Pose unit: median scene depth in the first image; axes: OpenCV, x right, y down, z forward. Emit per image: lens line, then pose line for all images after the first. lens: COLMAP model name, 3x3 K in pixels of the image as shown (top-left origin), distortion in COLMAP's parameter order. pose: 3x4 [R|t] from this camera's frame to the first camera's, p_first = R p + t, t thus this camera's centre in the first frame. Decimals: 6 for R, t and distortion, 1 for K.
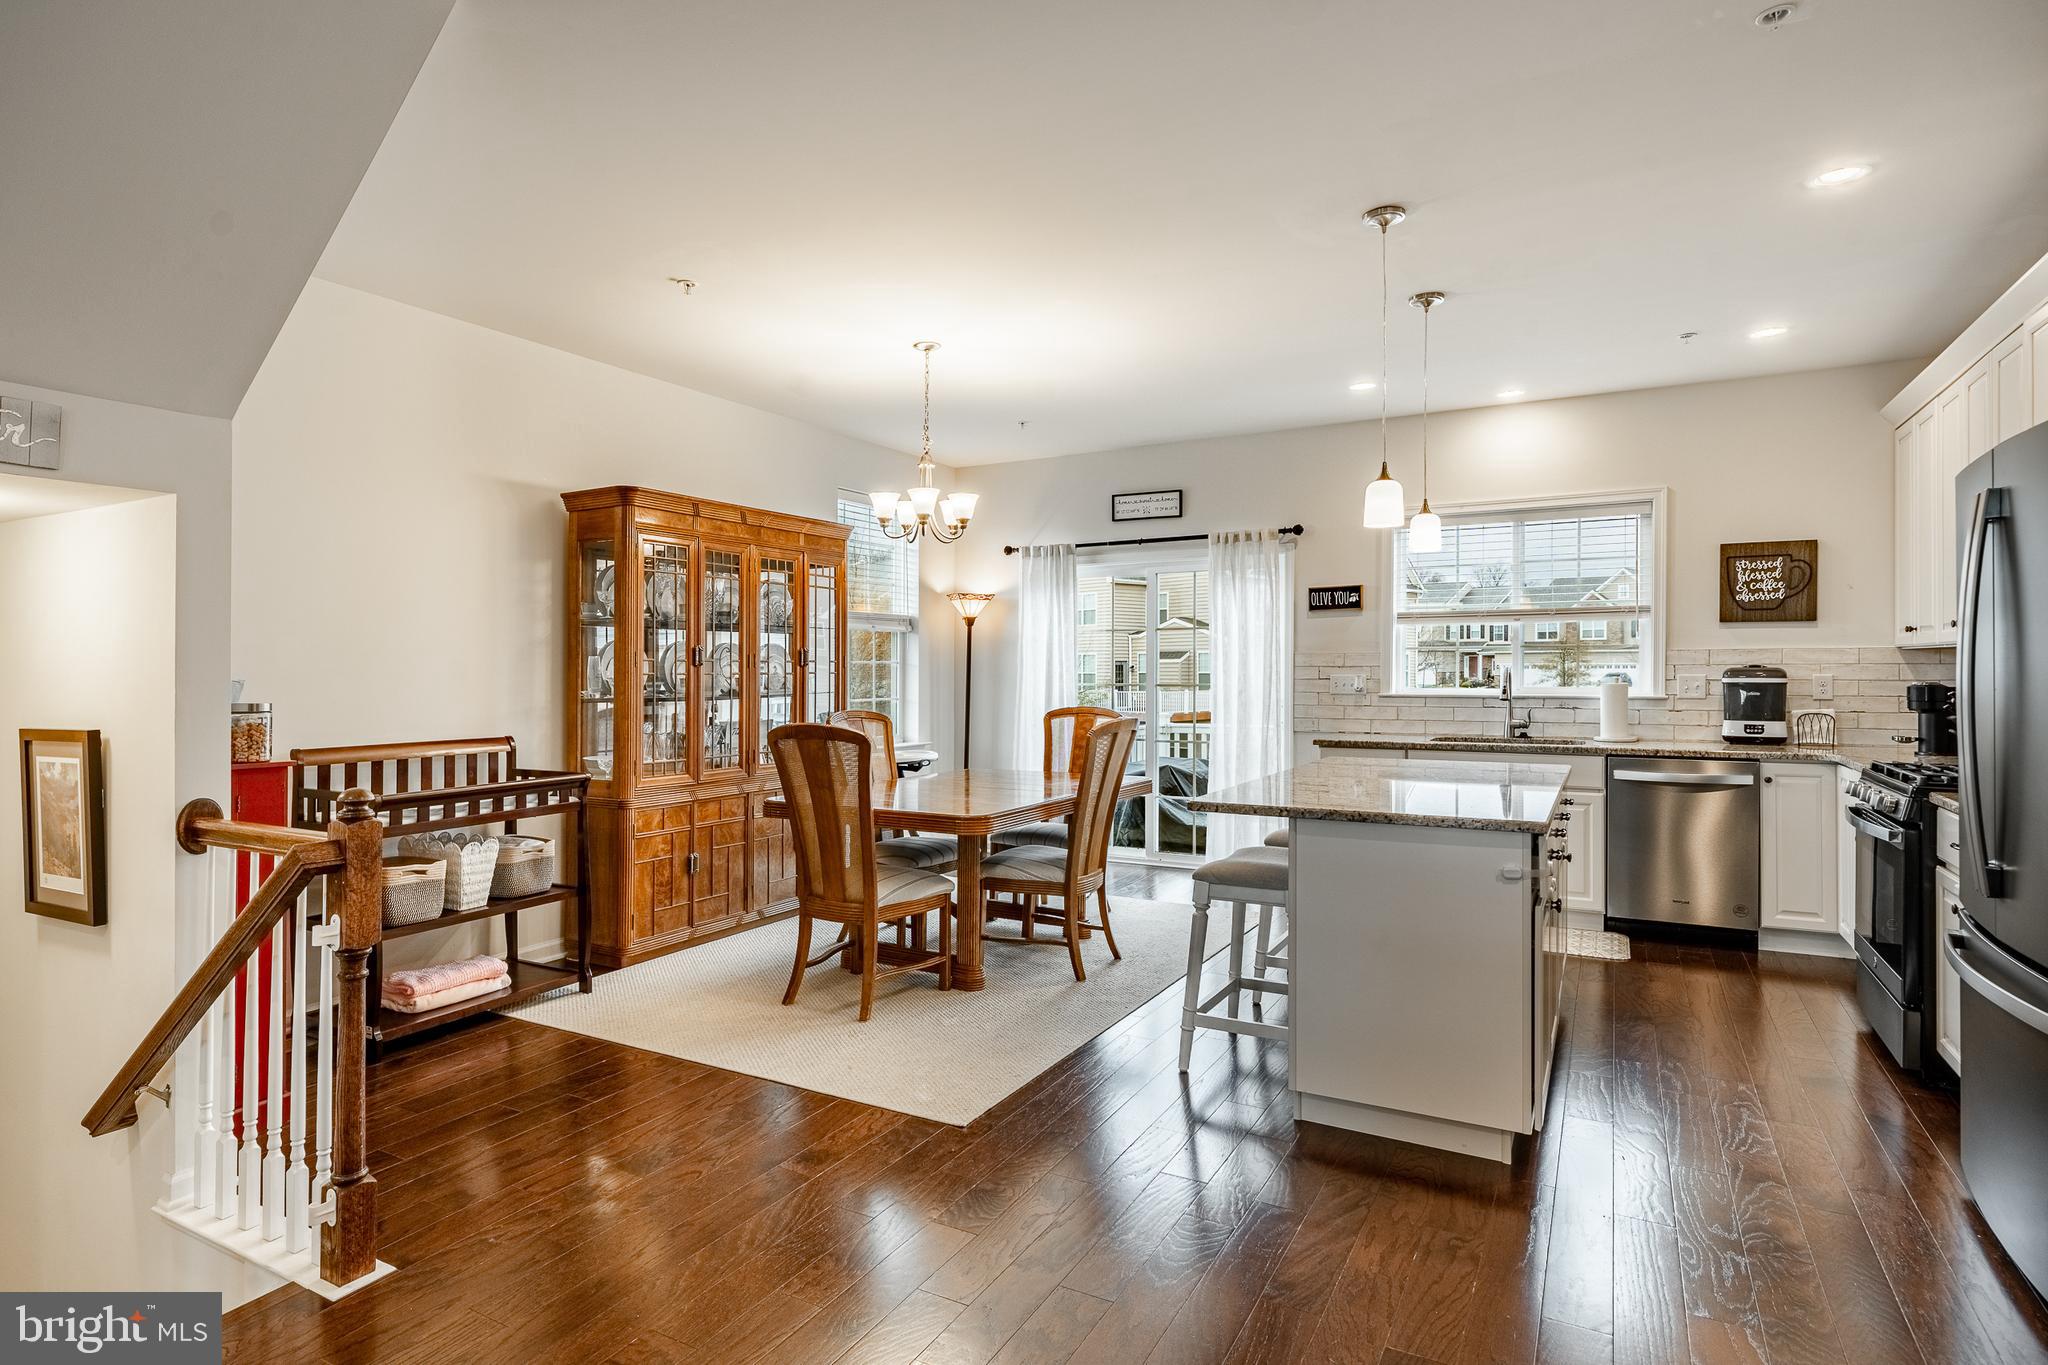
lens RADIAL K [[1058.9, 0, 1024.0], [0, 1058.9, 682.5], [0, 0, 1]] dist [0.000644, 0.000071]
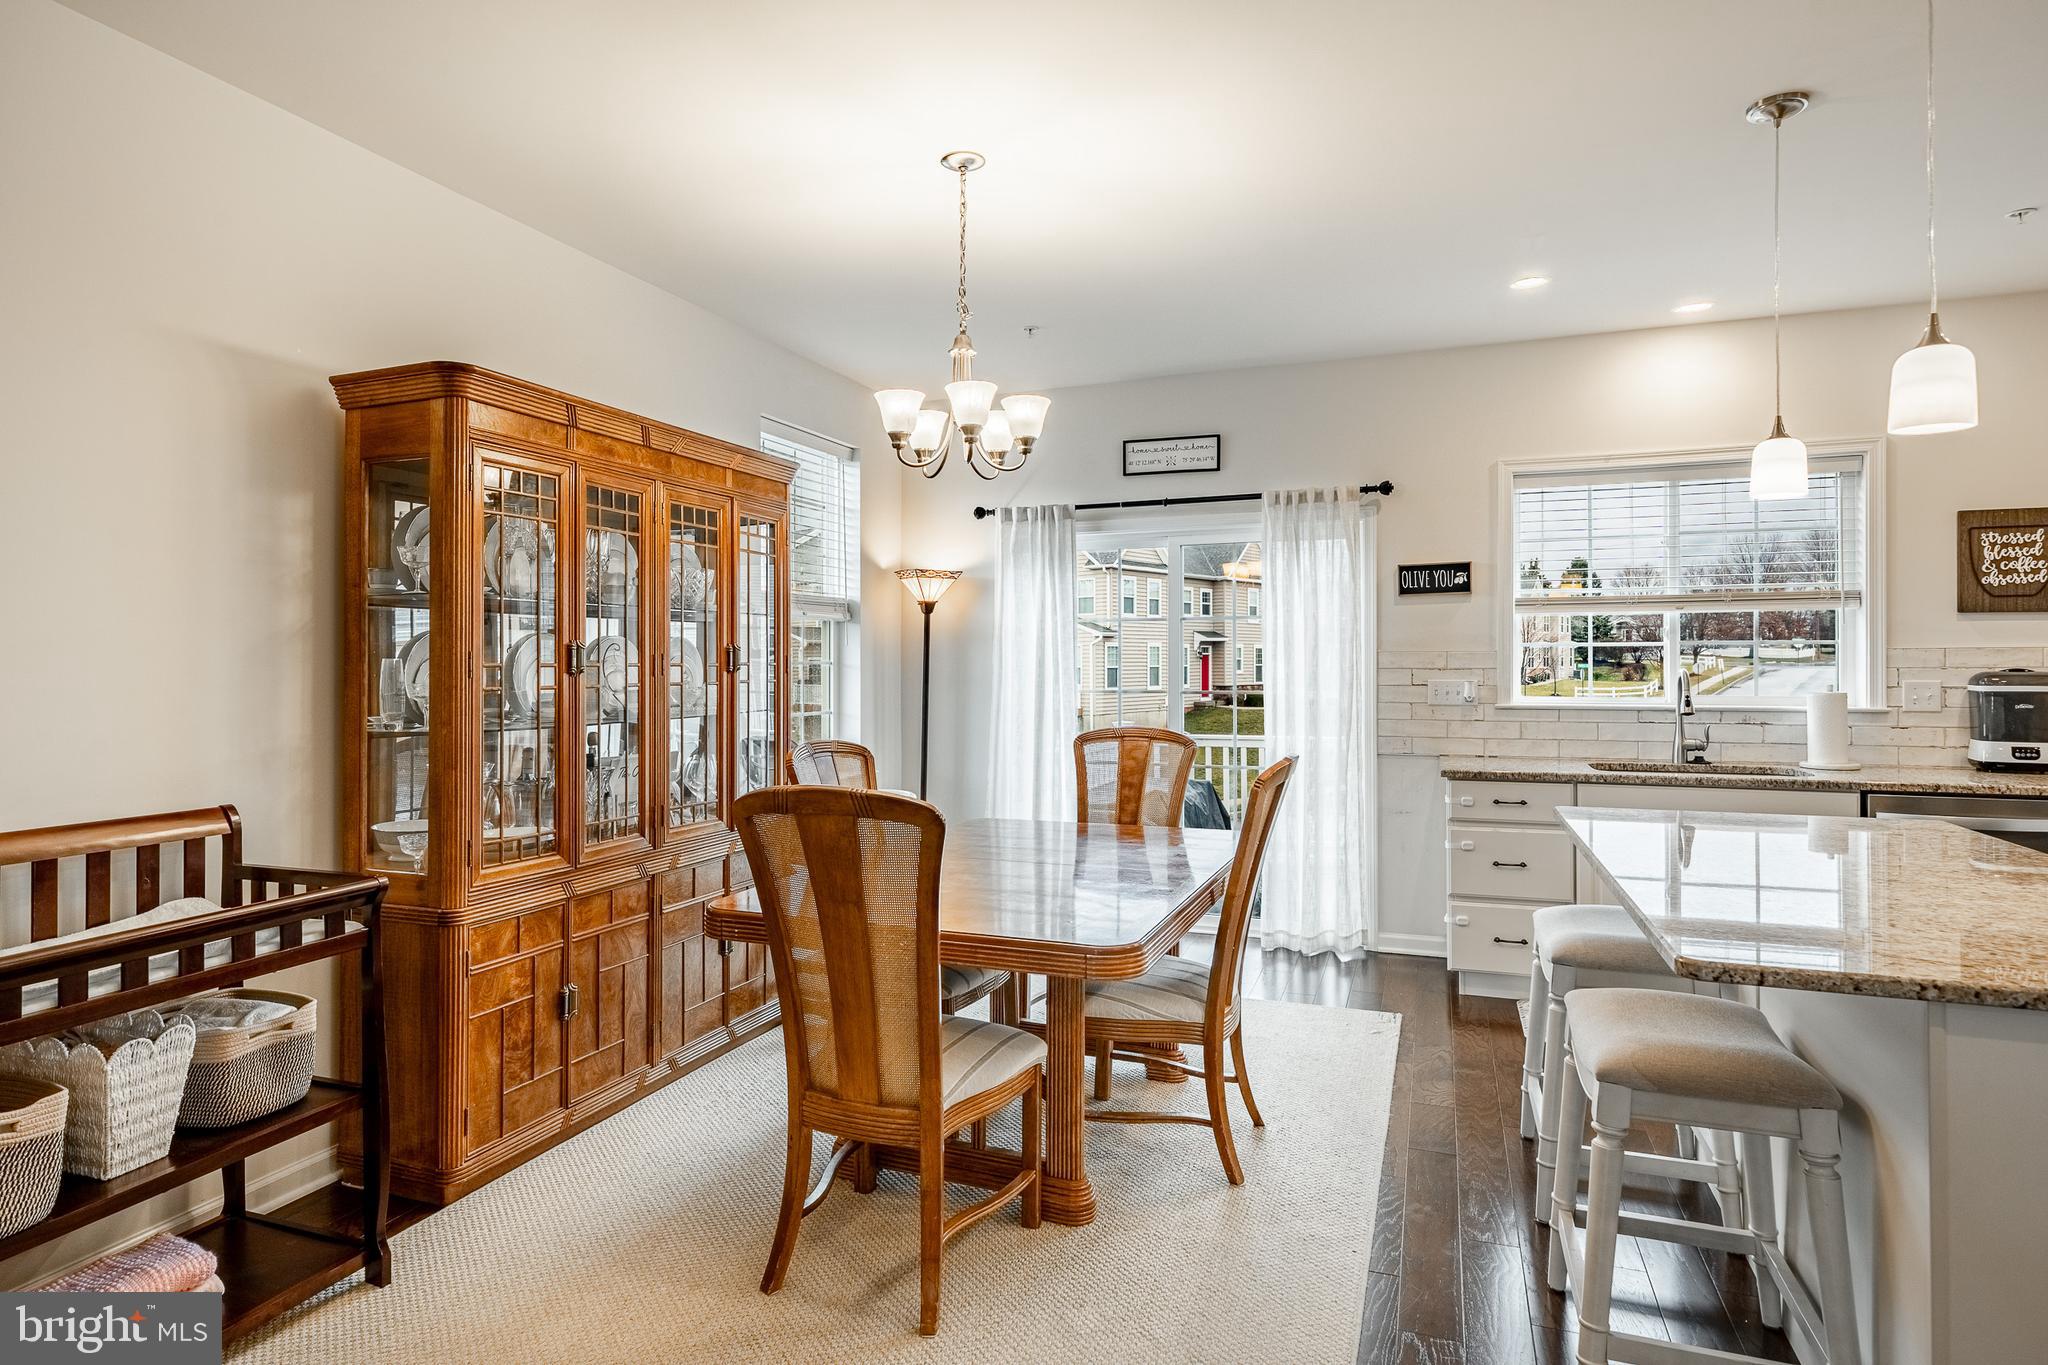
lens RADIAL K [[1097.5, 0, 1022.6], [0, 1097.5, 672.8], [0, 0, 1]] dist [-0.000832, -0.000478]
pose [[0.989632, -0.002239, 0.143608, -0.144179], [0.002727, 0.999991, -0.003205, -0.013557], [-0.143599, 0.003564, 0.989630, 0.340755]]
